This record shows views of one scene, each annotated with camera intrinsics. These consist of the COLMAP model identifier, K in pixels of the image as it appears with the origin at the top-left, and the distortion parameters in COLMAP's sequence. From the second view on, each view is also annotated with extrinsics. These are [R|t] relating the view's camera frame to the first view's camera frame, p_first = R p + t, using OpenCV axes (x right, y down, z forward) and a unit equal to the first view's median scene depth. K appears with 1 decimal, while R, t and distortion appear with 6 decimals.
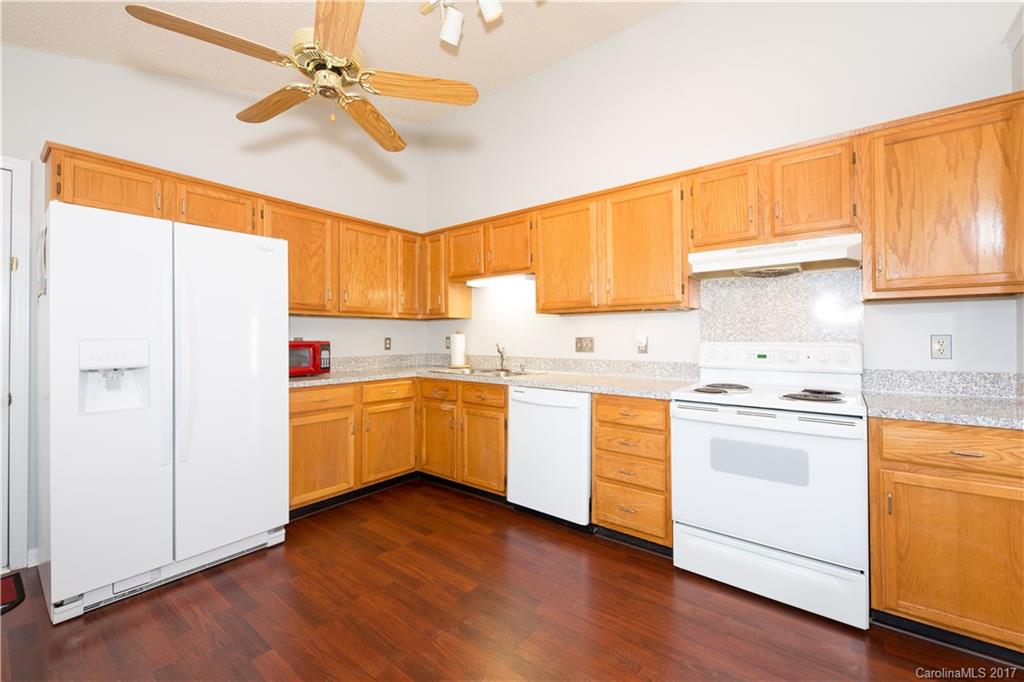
lens RADIAL K [[419.2, 0, 509.1], [0, 419.2, 333.0], [0, 0, 1]] dist [0.009259, -0.000007]
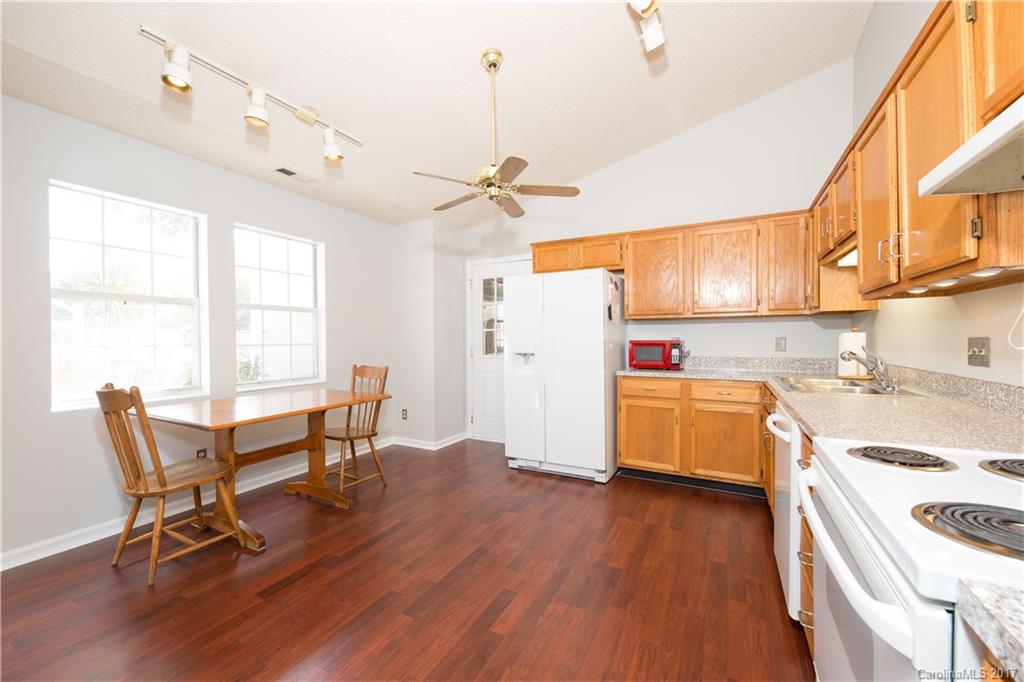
lens RADIAL K [[419.2, 0, 516.3], [0, 419.2, 342.3], [0, 0, 1]] dist [0.009259, -0.000007]
pose [[0.178922, 0.008556, -0.983826, 0.429293], [0.013996, 0.999839, 0.011241, 0.003179], [0.983764, -0.015781, 0.178773, 0.254493]]
